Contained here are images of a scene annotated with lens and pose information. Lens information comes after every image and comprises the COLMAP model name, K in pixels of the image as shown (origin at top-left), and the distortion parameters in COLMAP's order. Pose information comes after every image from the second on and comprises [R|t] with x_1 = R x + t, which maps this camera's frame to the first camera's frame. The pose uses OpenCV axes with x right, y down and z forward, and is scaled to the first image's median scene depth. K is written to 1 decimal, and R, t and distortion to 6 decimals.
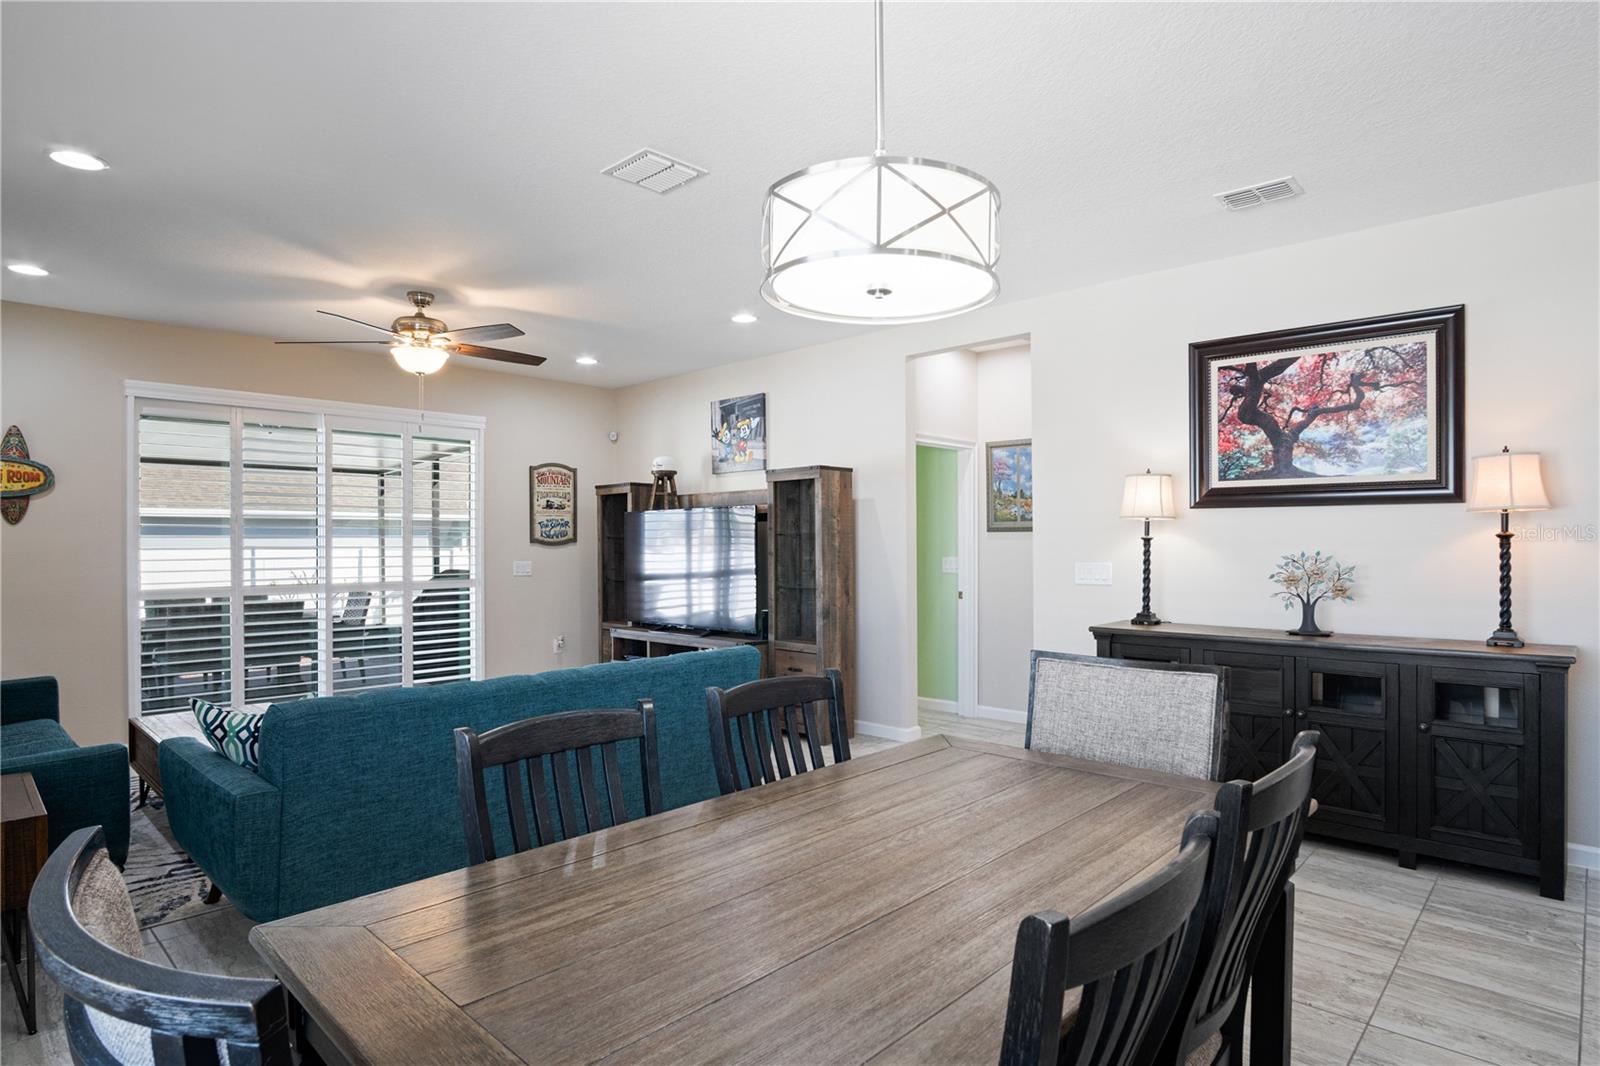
lens RADIAL K [[857.7, 0, 796.5], [0, 857.7, 531.8], [0, 0, 1]] dist [-0.028754, 0.006325]
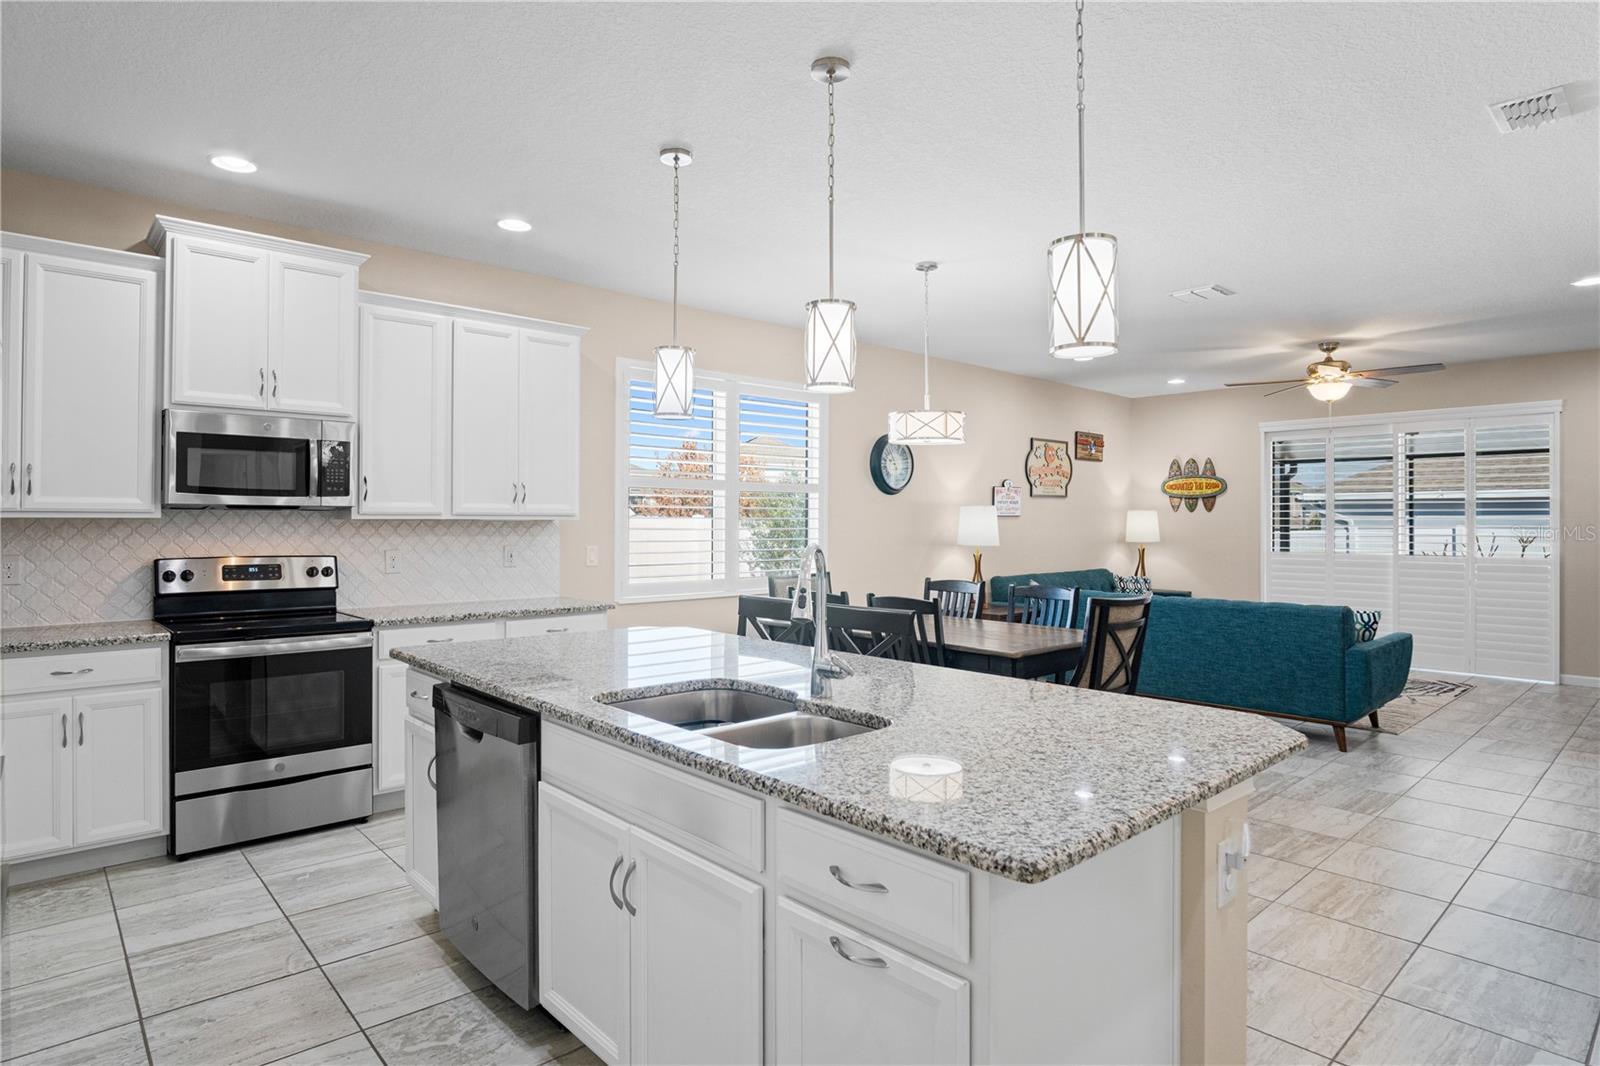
lens RADIAL K [[857.7, 0, 797.2], [0, 857.7, 518.8], [0, 0, 1]] dist [-0.028754, 0.006325]
pose [[-0.067787, 0.001768, -0.997698, 0.952116], [0.012796, 0.999918, 0.000902, -0.006748], [0.997618, -0.012706, -0.067804, 0.221132]]
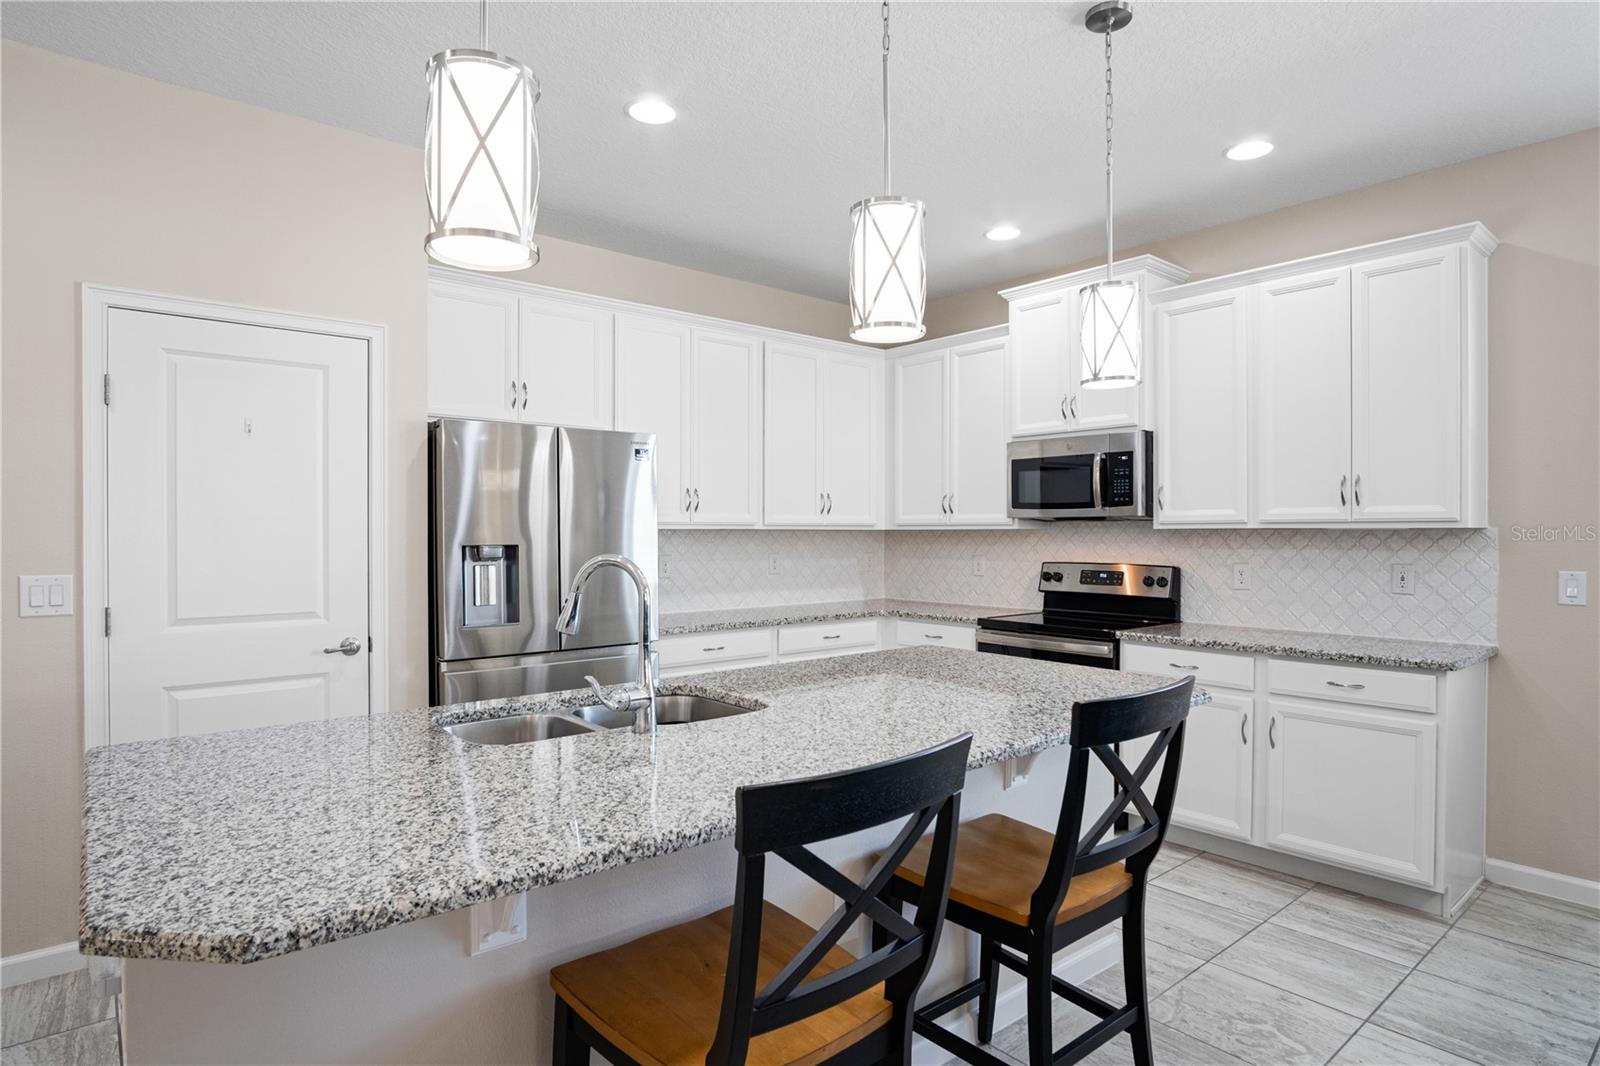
lens RADIAL K [[857.7, 0, 814.4], [0, 857.7, 534.7], [0, 0, 1]] dist [-0.028754, 0.006325]
pose [[-0.994209, 0.007276, 0.107220, 0.433904], [0.005937, 0.999900, -0.012800, 0.001980], [-0.107302, -0.012090, -0.994153, 0.545846]]
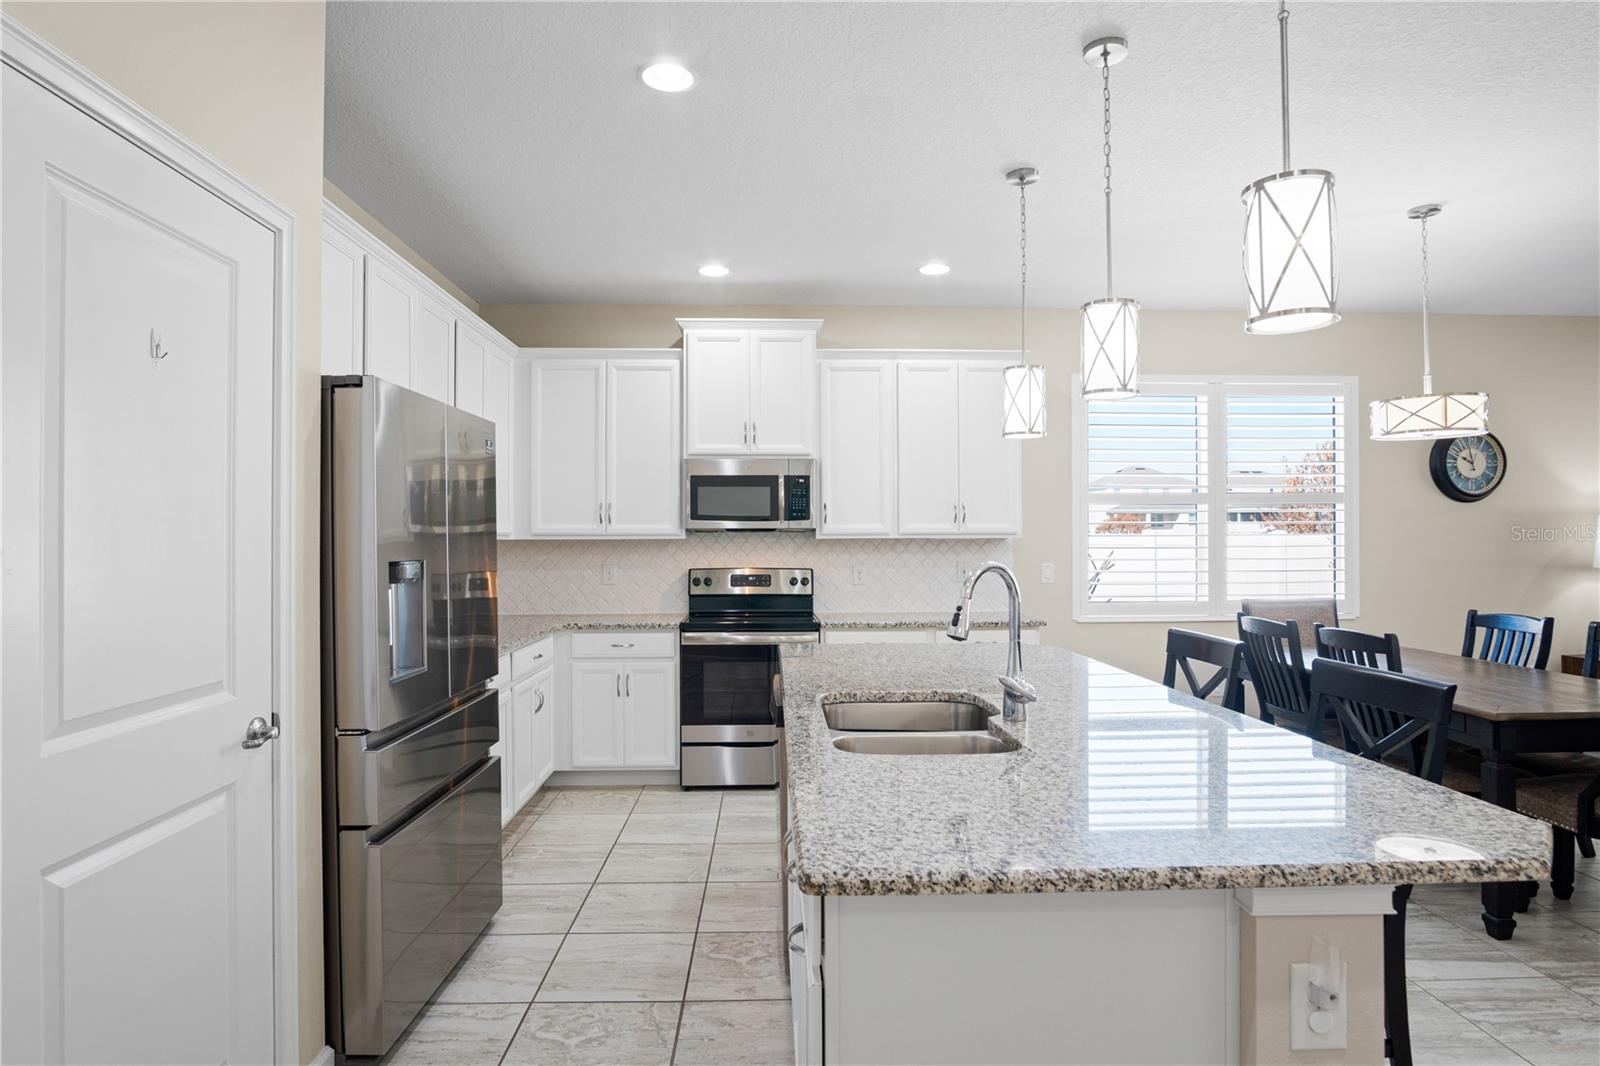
lens RADIAL K [[857.7, 0, 815.1], [0, 857.7, 536.0], [0, 0, 1]] dist [-0.028754, 0.006325]
pose [[-0.689395, 0.004827, -0.724369, 0.894199], [0.017852, 0.999787, -0.010328, -0.004185], [0.724165, -0.020052, -0.689335, 0.412695]]
